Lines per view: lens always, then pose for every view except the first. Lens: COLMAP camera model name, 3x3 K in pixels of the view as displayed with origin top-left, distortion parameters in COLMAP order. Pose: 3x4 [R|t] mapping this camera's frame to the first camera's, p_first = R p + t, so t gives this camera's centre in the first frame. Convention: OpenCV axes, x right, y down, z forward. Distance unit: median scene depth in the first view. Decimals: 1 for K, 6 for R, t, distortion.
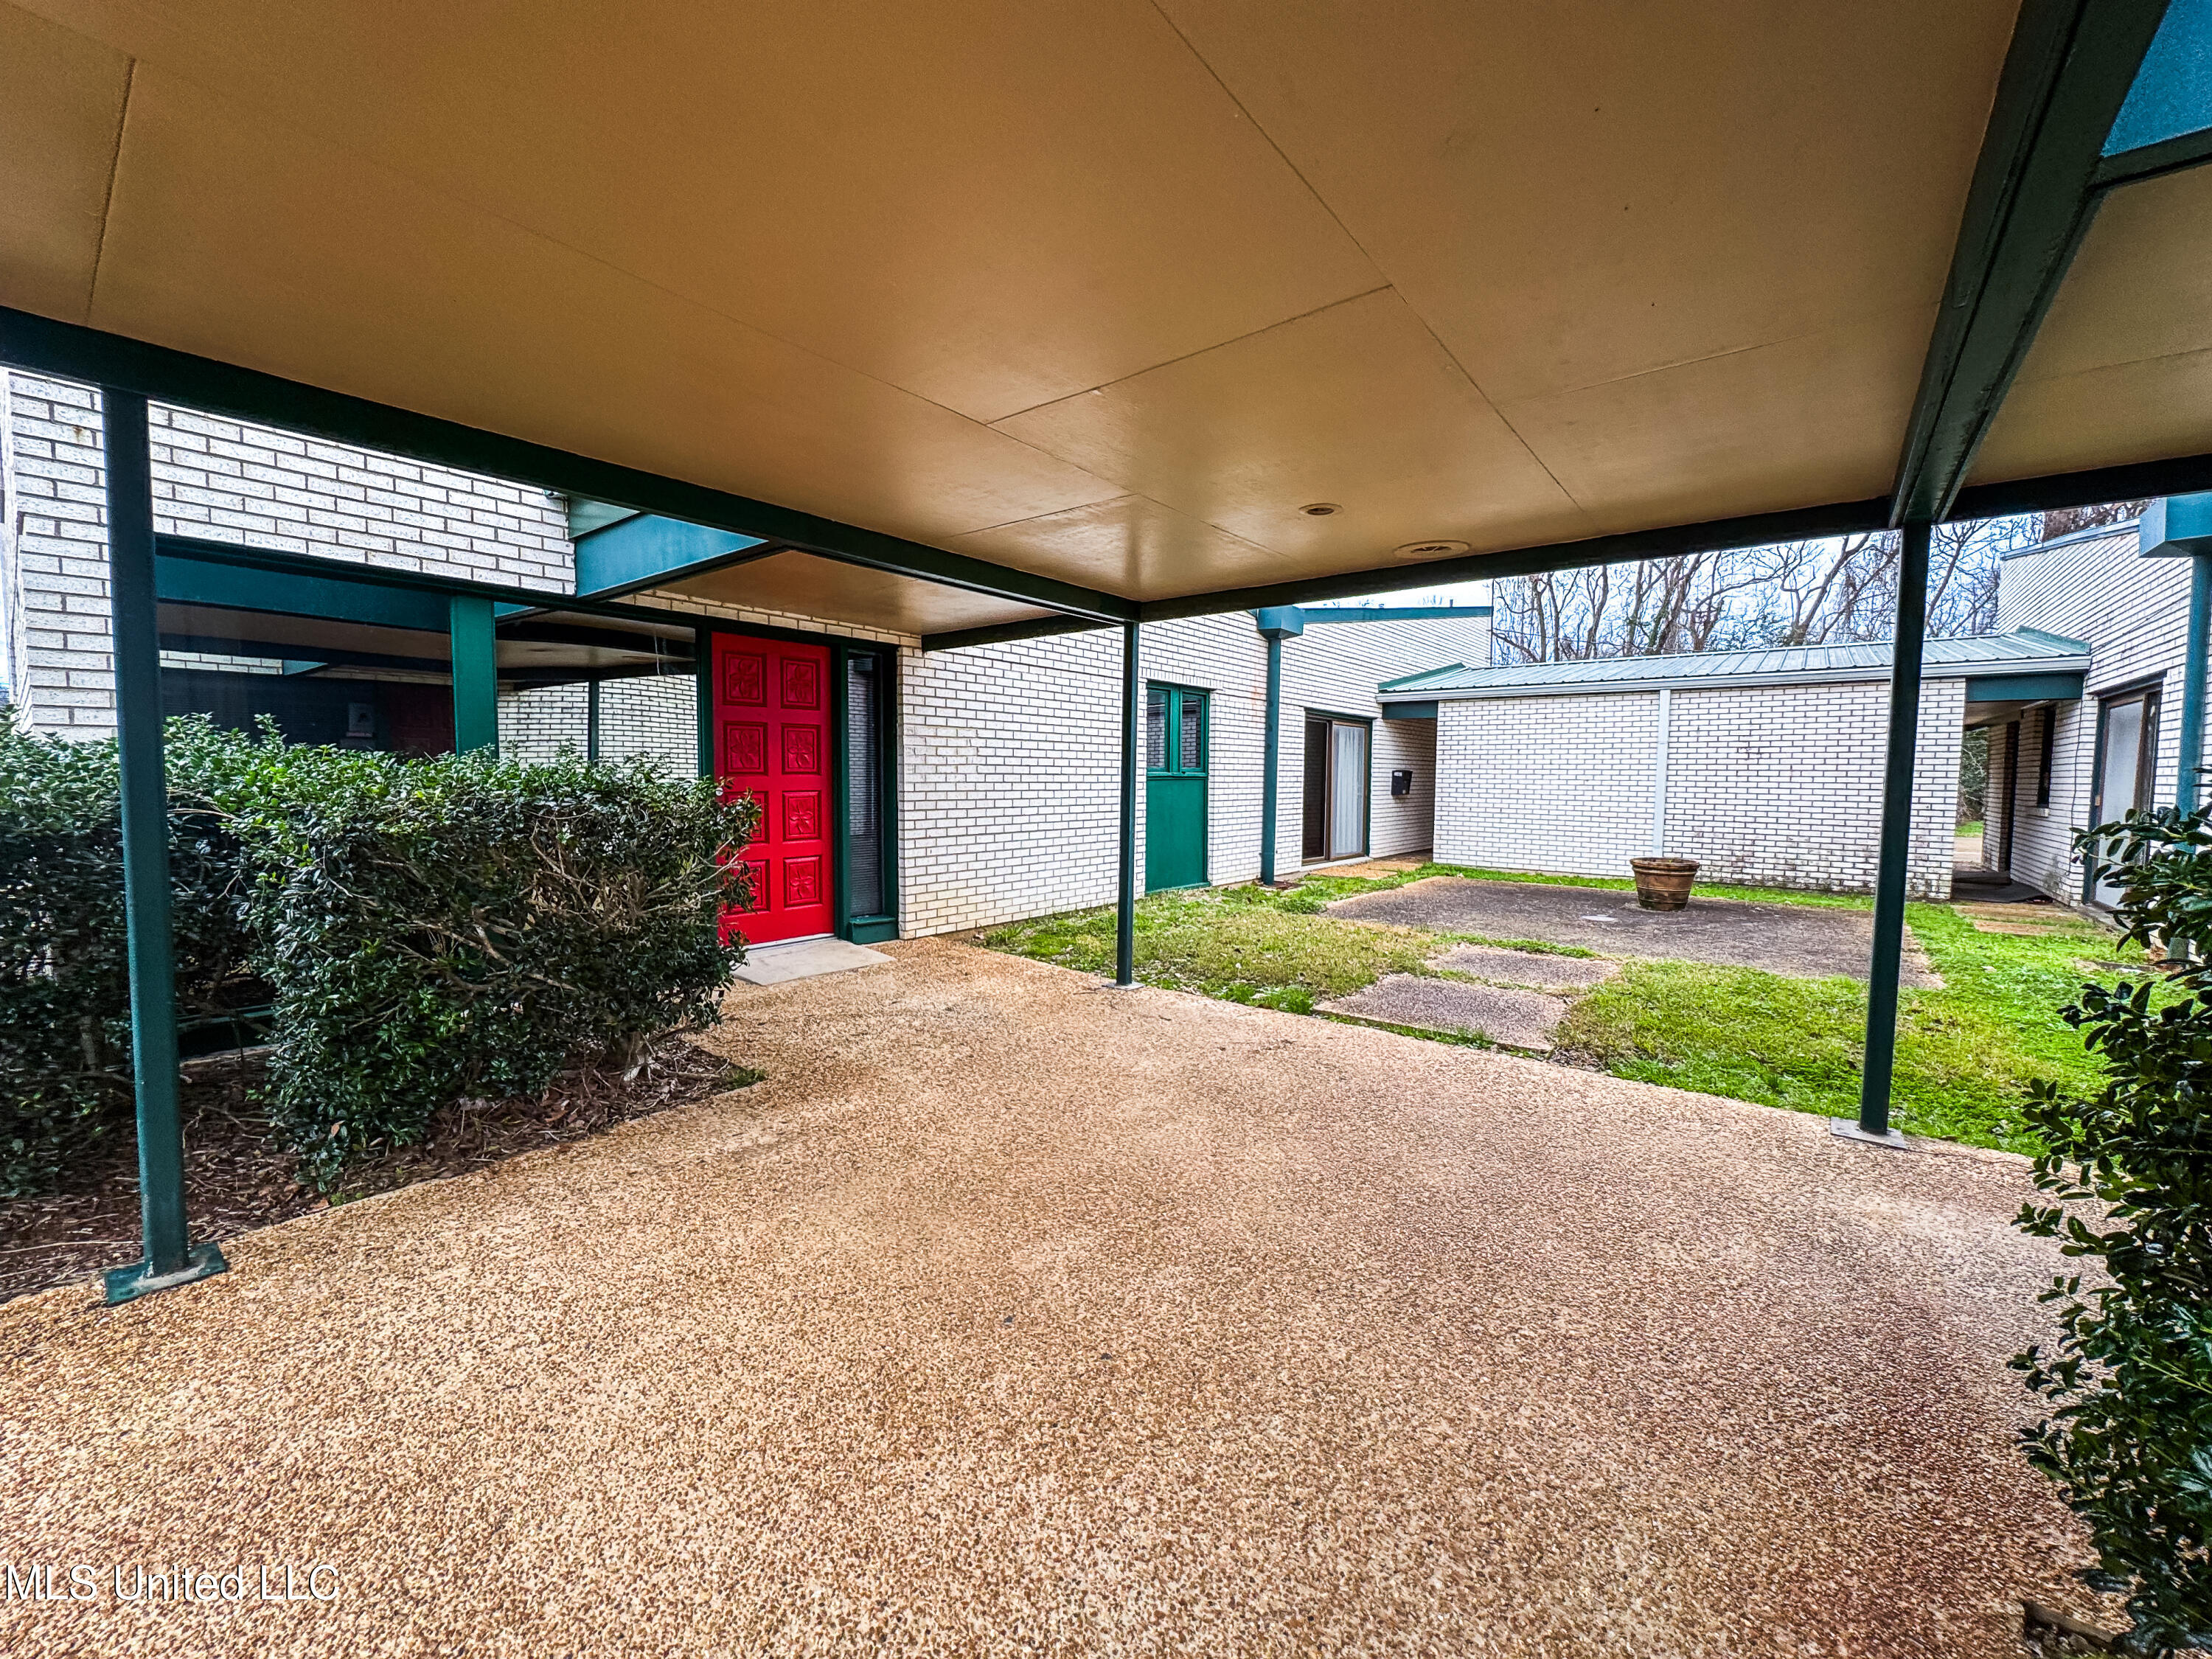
lens RADIAL K [[881.1, 0, 1106.0], [0, 881.1, 829.5], [0, 0, 1]] dist [-0.004073, 0.000239]
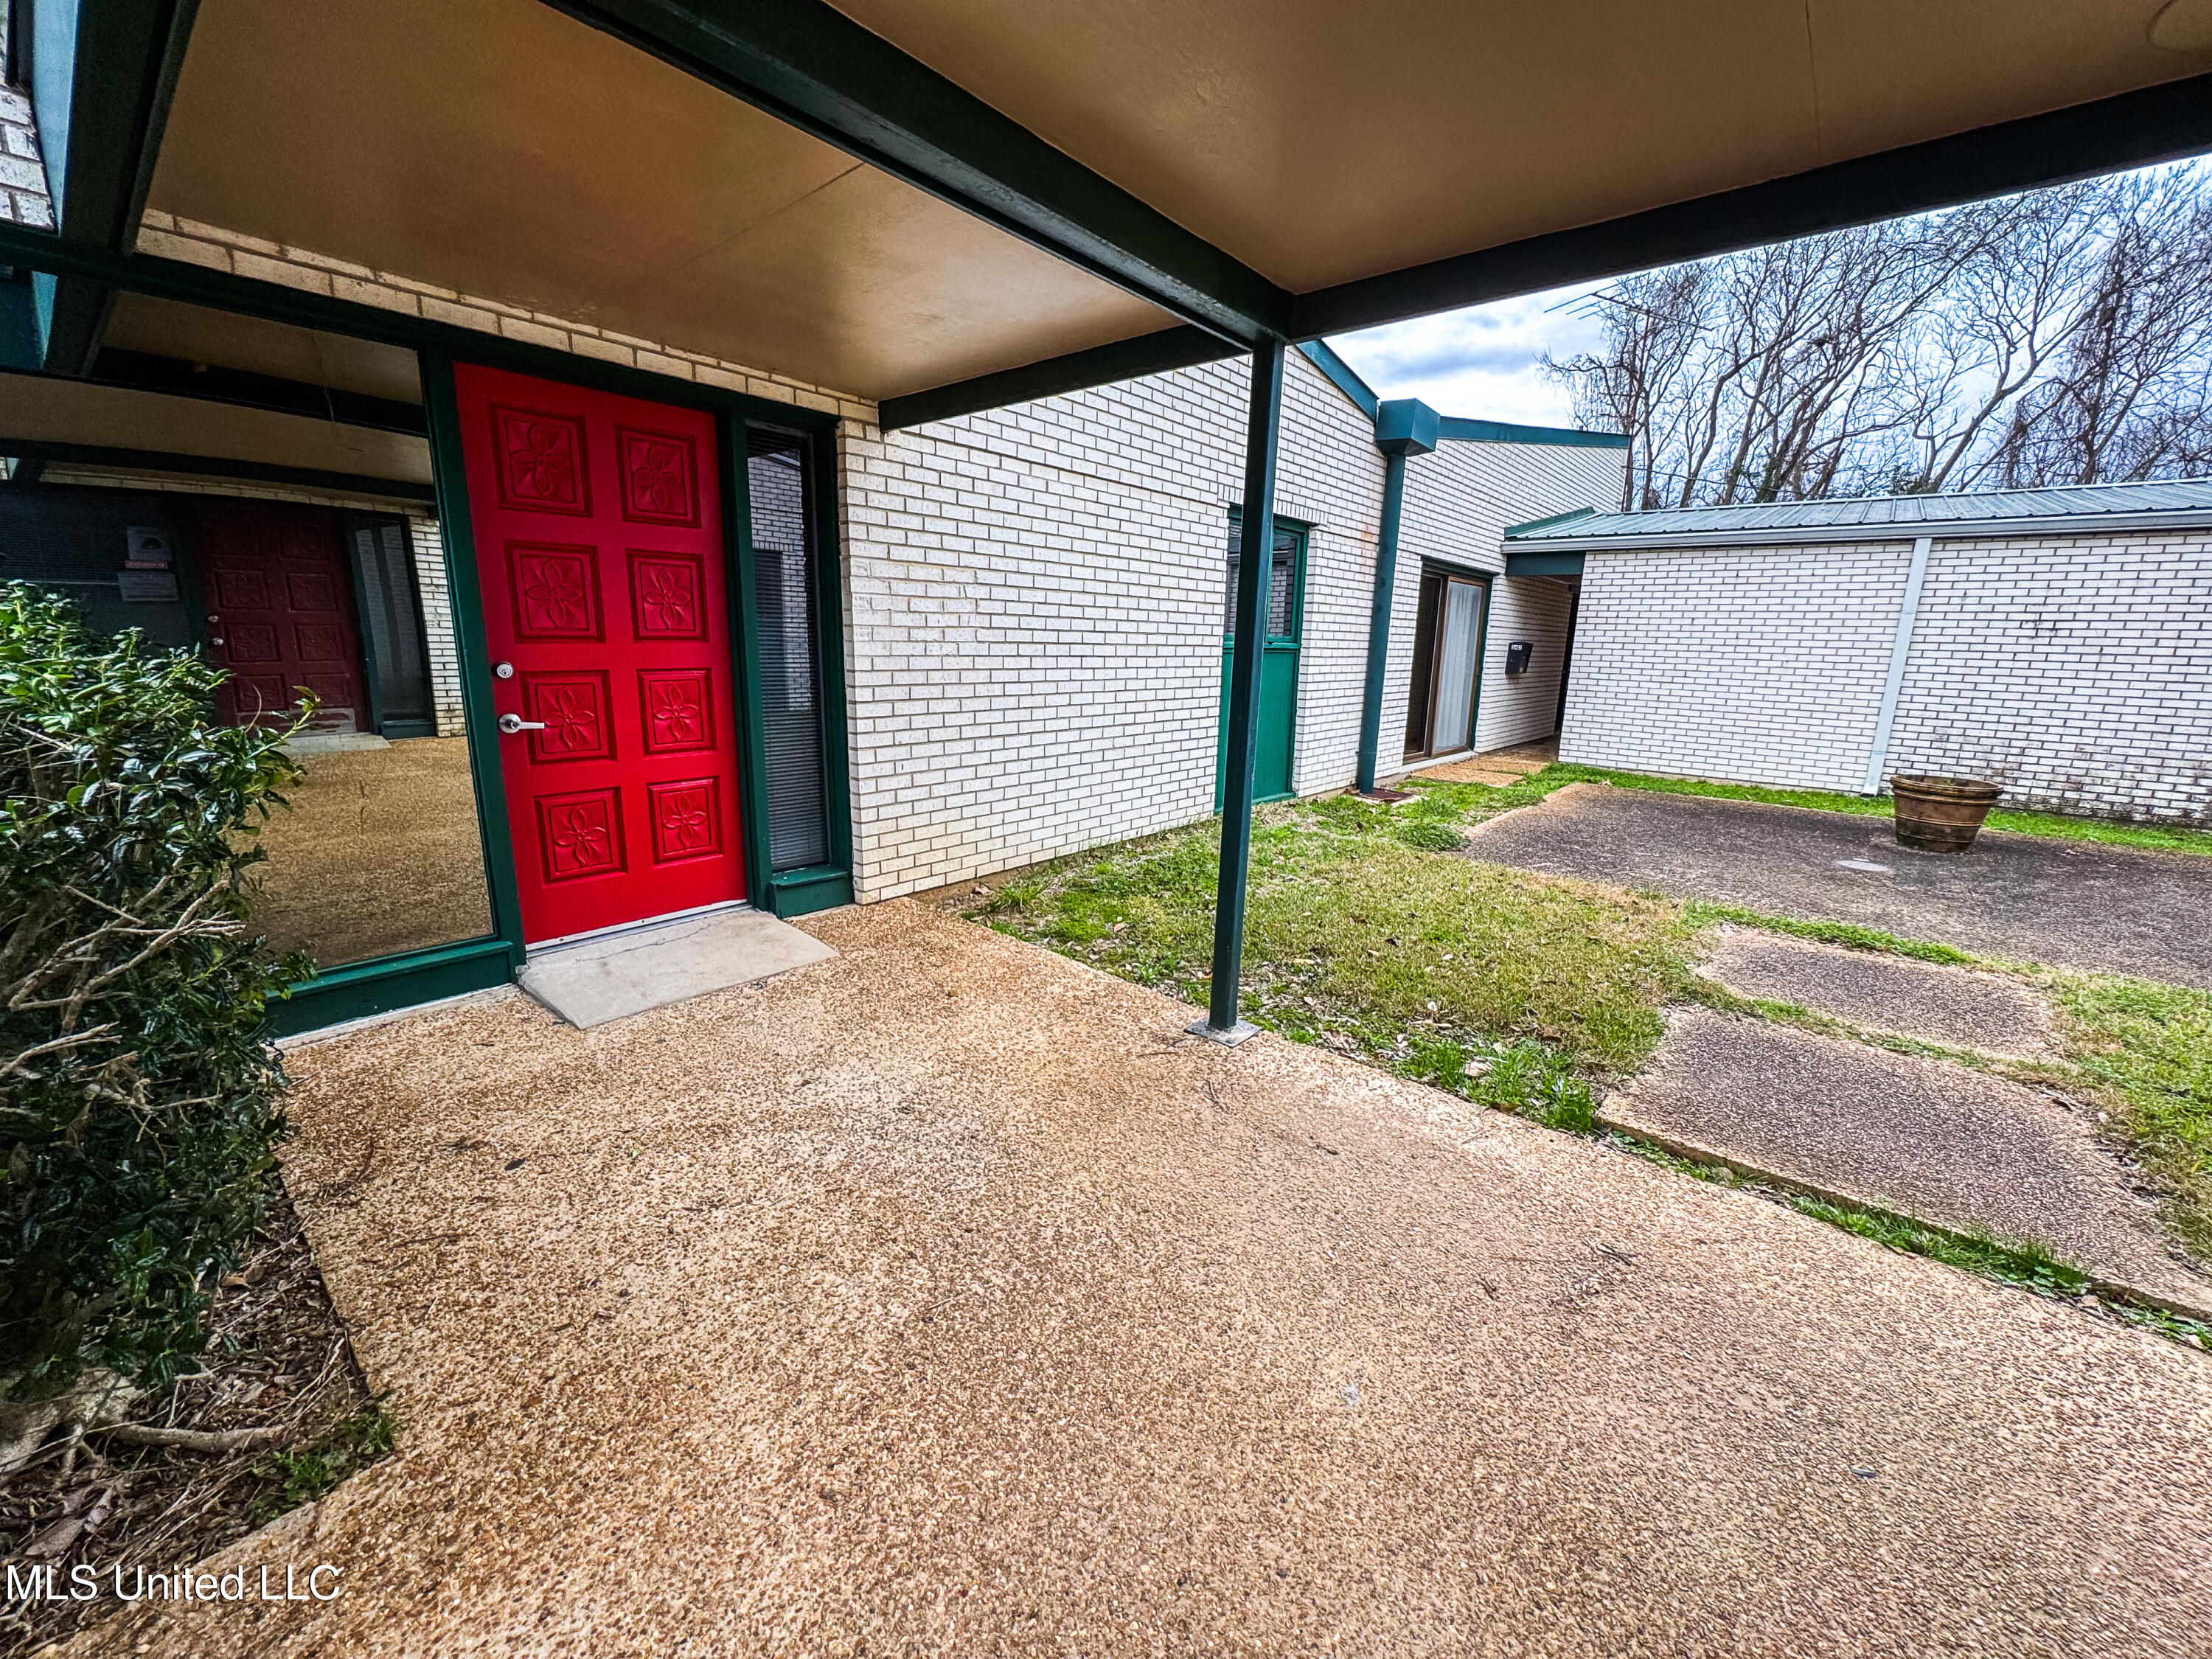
lens RADIAL K [[881.1, 0, 1106.0], [0, 881.1, 829.5], [0, 0, 1]] dist [-0.004073, 0.000239]
pose [[0.999481, 0.022171, -0.023370, -0.033999], [-0.018359, 0.988162, 0.152312, -0.027666], [0.026470, -0.151804, 0.988056, 0.345913]]
